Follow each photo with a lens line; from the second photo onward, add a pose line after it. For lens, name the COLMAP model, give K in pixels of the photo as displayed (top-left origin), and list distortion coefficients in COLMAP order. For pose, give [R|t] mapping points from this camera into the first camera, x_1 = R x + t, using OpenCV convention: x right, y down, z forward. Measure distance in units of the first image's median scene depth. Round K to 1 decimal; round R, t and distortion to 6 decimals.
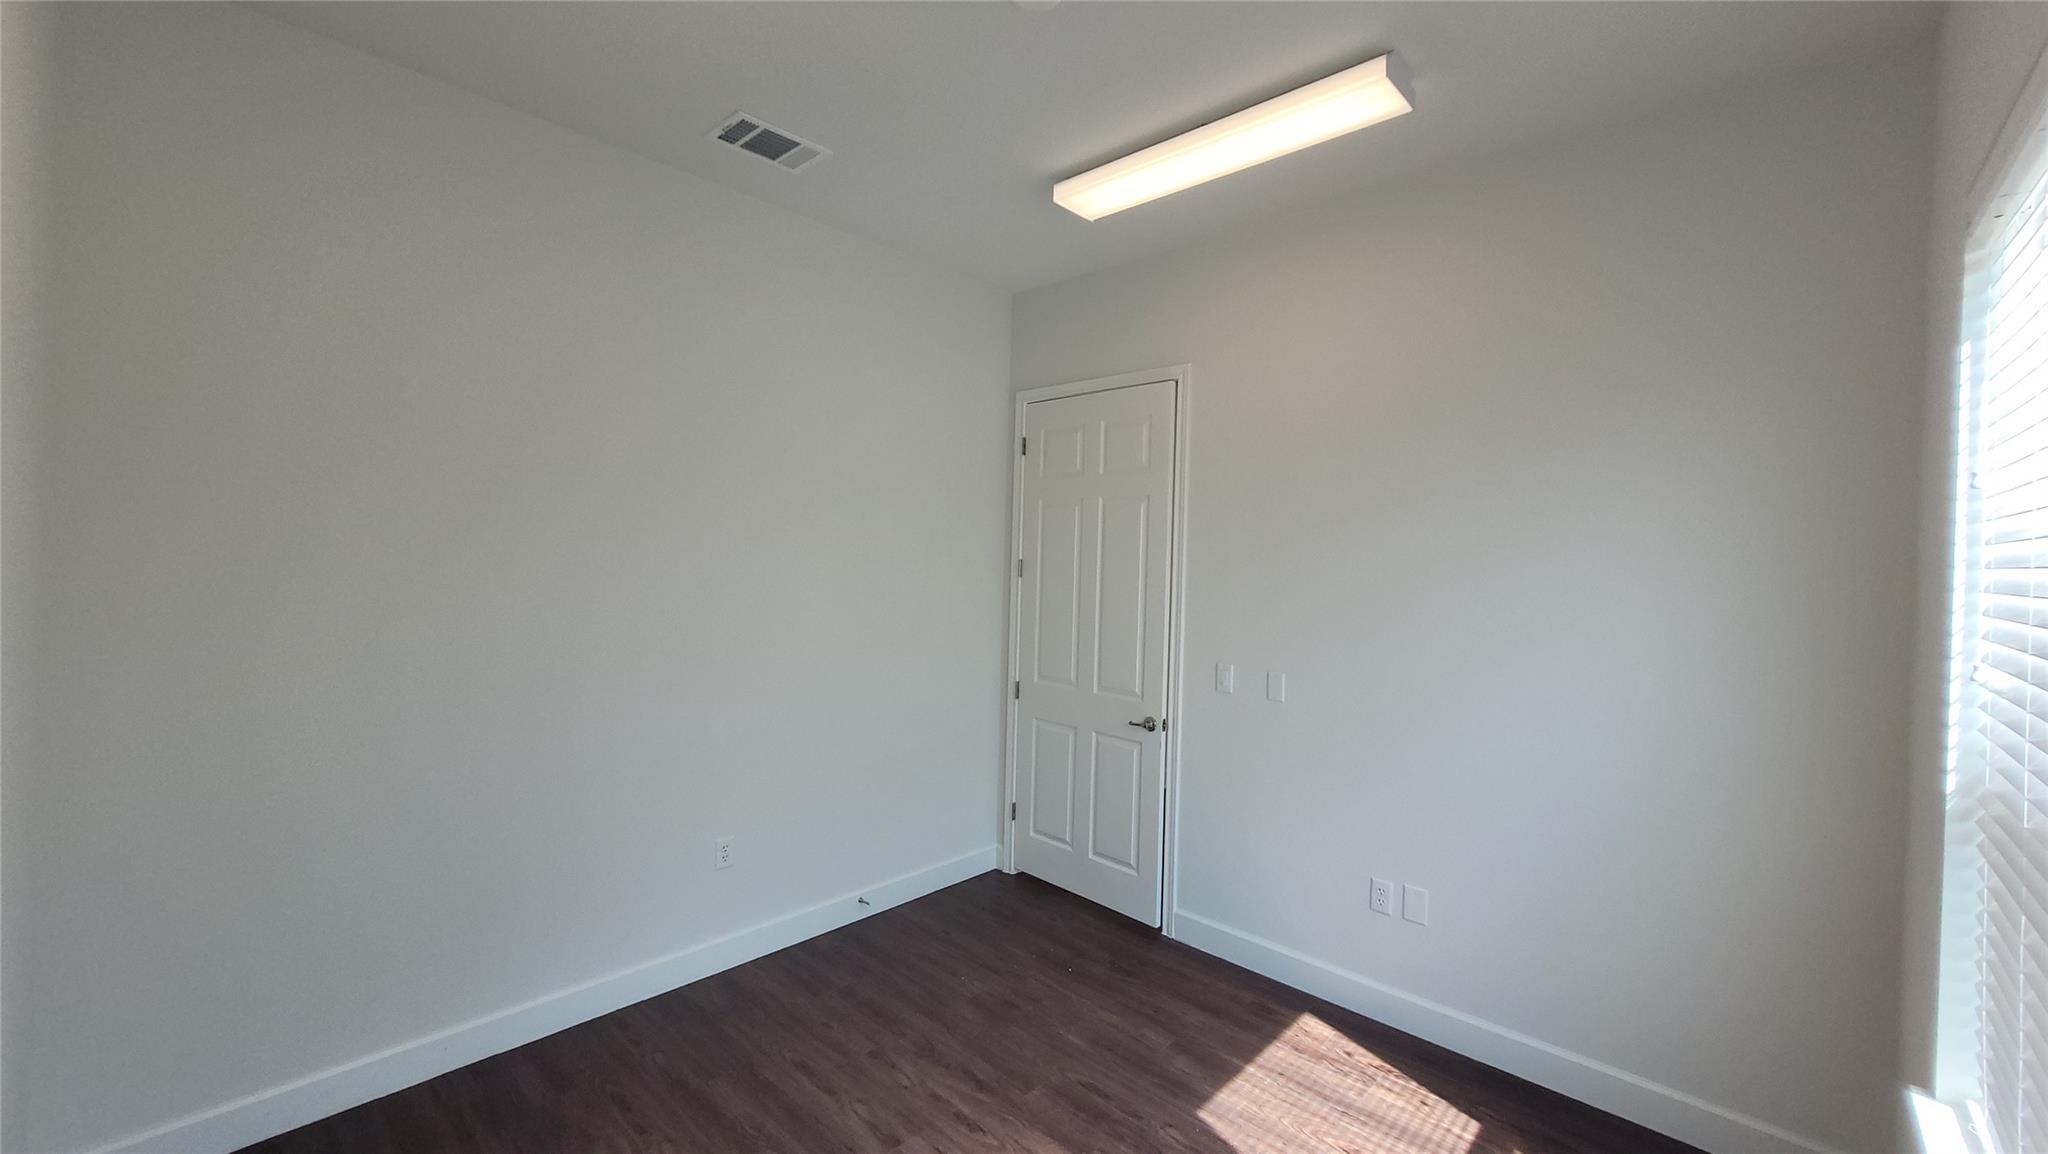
lens RADIAL K [[797.4, 0, 1021.8], [0, 797.4, 573.8], [0, 0, 1]] dist [-0.013888, -0.001456]
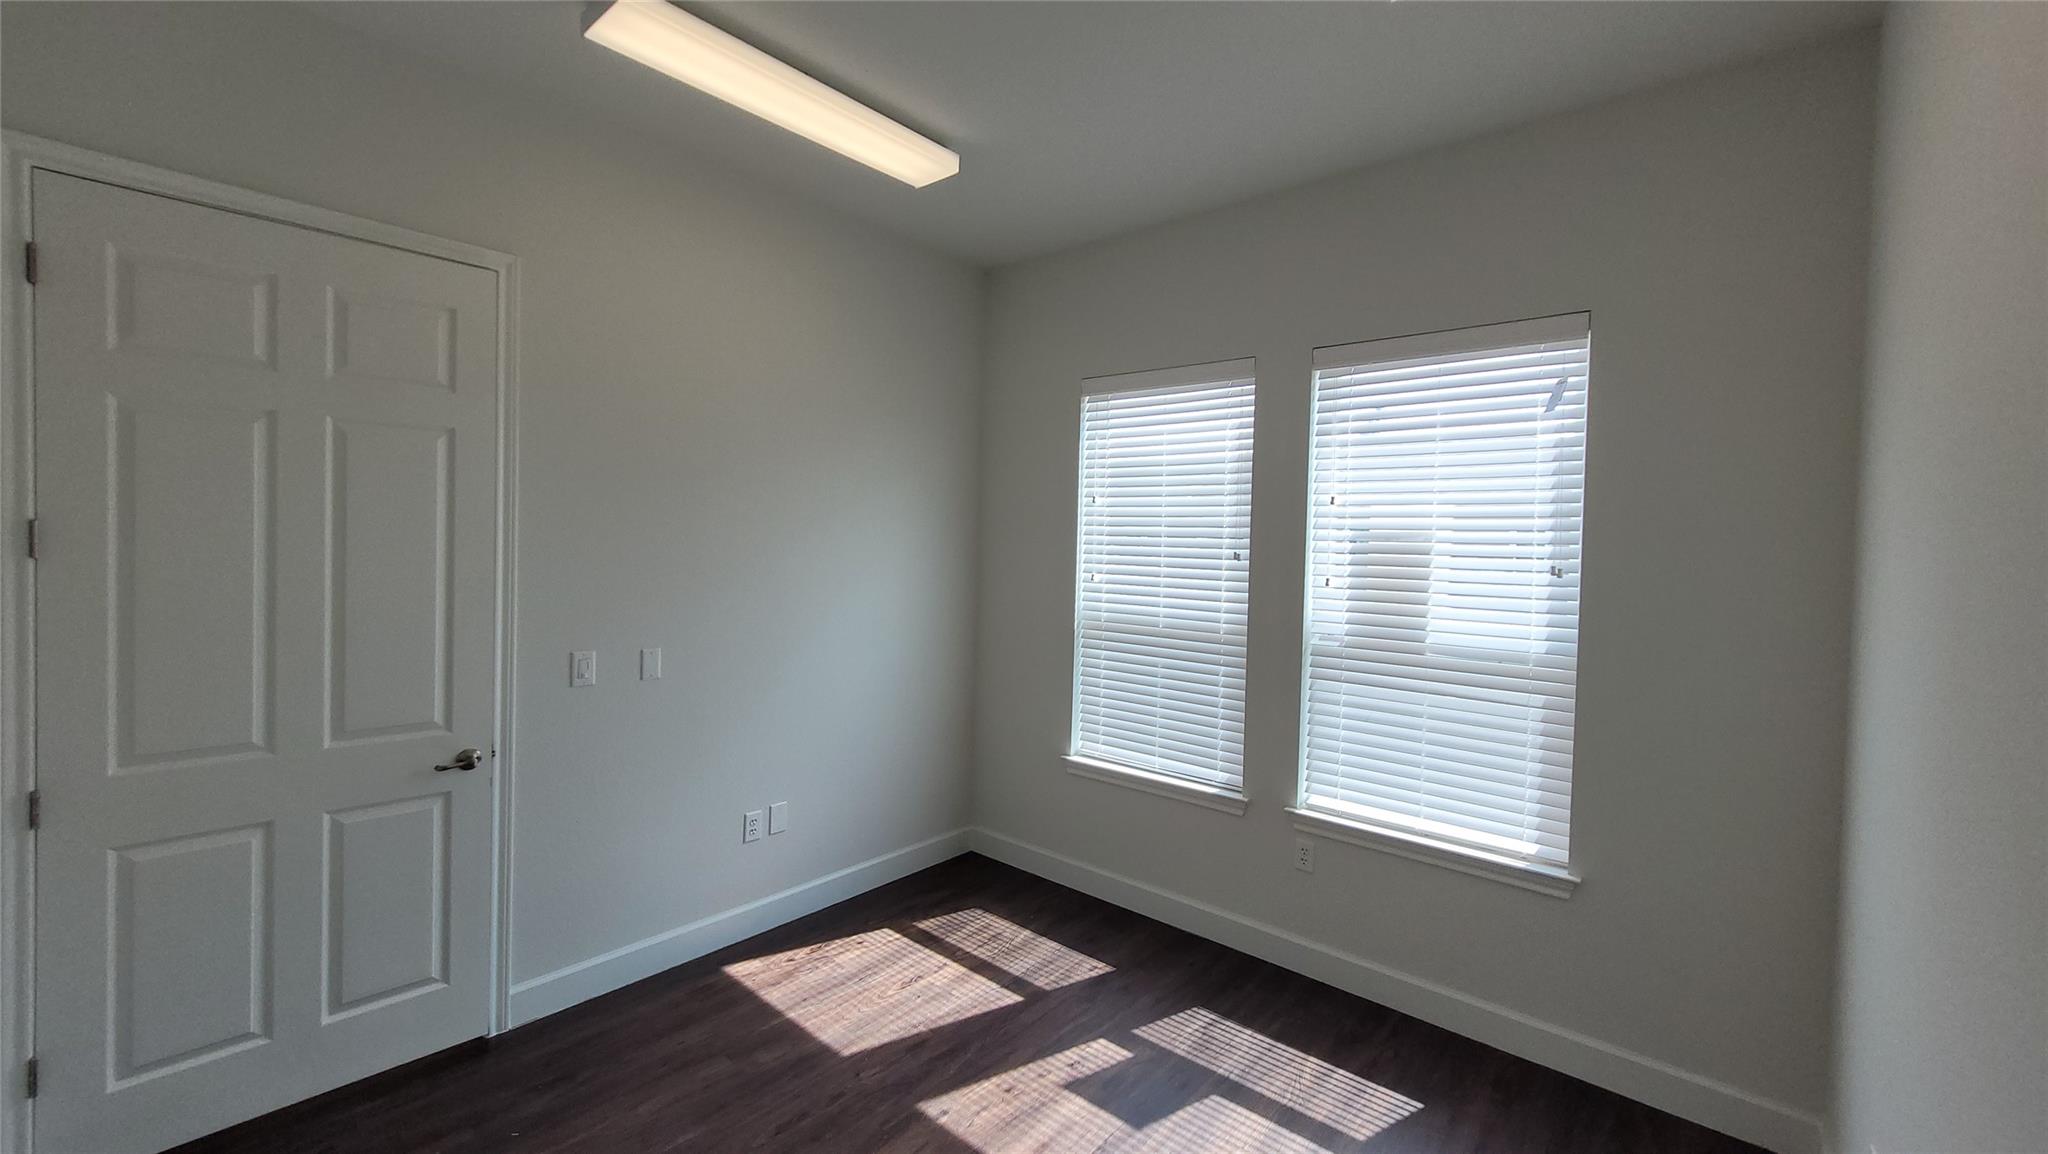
lens RADIAL K [[797.4, 0, 1024.3], [0, 797.4, 581.0], [0, 0, 1]] dist [-0.013888, -0.001456]
pose [[-0.043314, -0.075062, 0.996238, -0.645503], [-0.004901, 0.997178, 0.074920, -0.025870], [-0.999049, -0.001638, -0.043559, 0.653160]]
